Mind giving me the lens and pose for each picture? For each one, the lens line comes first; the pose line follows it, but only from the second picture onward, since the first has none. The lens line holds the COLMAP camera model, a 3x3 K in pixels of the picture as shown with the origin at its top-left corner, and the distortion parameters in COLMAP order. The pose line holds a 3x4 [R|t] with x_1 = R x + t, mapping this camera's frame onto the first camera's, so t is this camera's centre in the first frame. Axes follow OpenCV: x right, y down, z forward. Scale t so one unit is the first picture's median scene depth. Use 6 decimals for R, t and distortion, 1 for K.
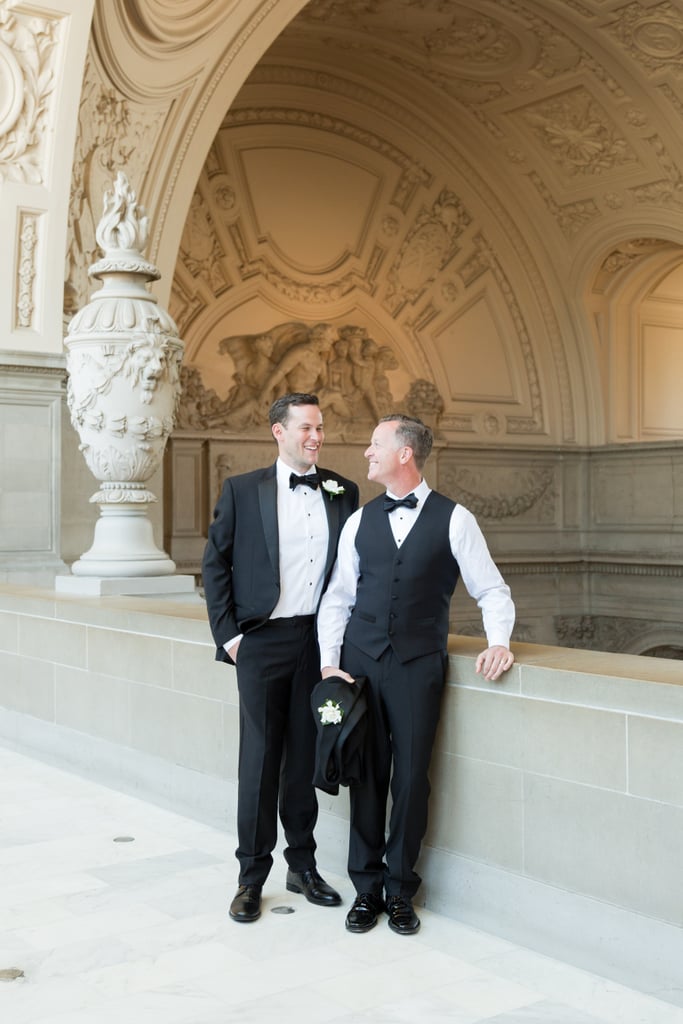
lens RADIAL K [[1295.4, 0, 341.5], [0, 1295.4, 512.0], [0, 0, 1]] dist [-0.006023, 0.026119]
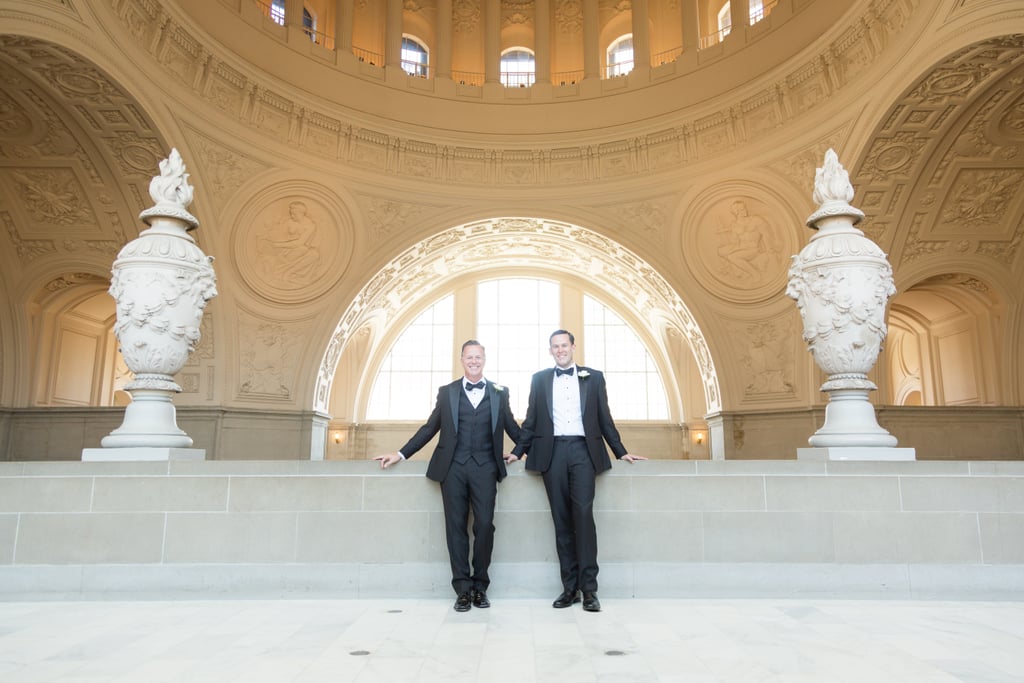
lens RADIAL K [[749.8, 0, 519.9], [0, 749.8, 324.7], [0, 0, 1]] dist [0.012432, 0.004246]
pose [[0.586092, 0.158138, 0.794662, -0.170522], [-0.000625, 0.980857, -0.194729, 0.022344], [-0.810244, 0.113632, 0.574971, 0.081283]]
